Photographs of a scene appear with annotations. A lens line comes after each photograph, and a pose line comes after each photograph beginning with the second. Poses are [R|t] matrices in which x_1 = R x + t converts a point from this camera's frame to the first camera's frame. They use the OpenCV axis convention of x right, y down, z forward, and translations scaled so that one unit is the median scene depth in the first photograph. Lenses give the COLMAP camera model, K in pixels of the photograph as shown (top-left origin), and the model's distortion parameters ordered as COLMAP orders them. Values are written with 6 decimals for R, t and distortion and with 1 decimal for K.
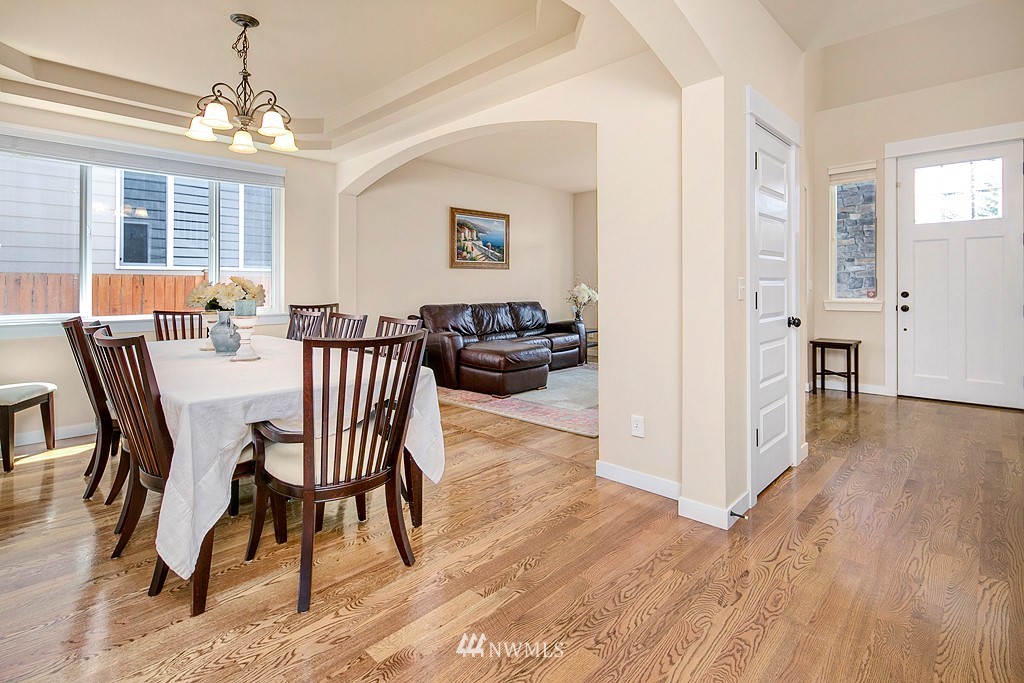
lens RADIAL K [[500.9, 0, 499.0], [0, 500.9, 283.5], [0, 0, 1]] dist [0.011036, -0.001245]
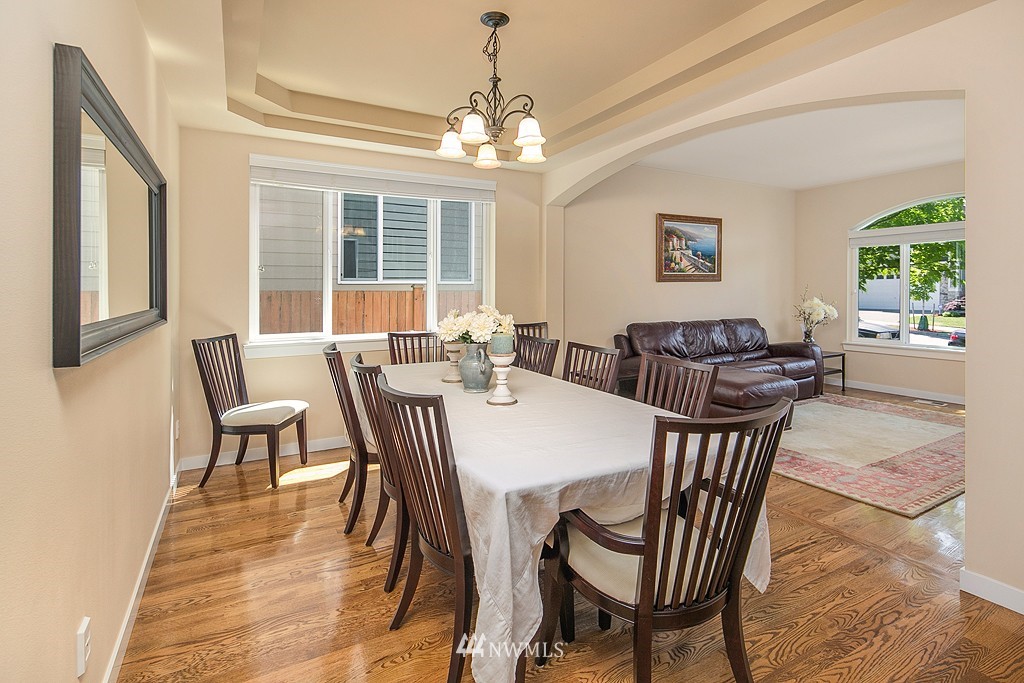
lens RADIAL K [[500.9, 0, 512.6], [0, 500.9, 291.6], [0, 0, 1]] dist [0.011036, -0.001245]
pose [[0.961199, 0.001324, -0.275851, -0.101609], [0.001083, 0.999963, 0.008574, -0.021078], [0.275852, -0.008540, 0.961162, 0.066207]]
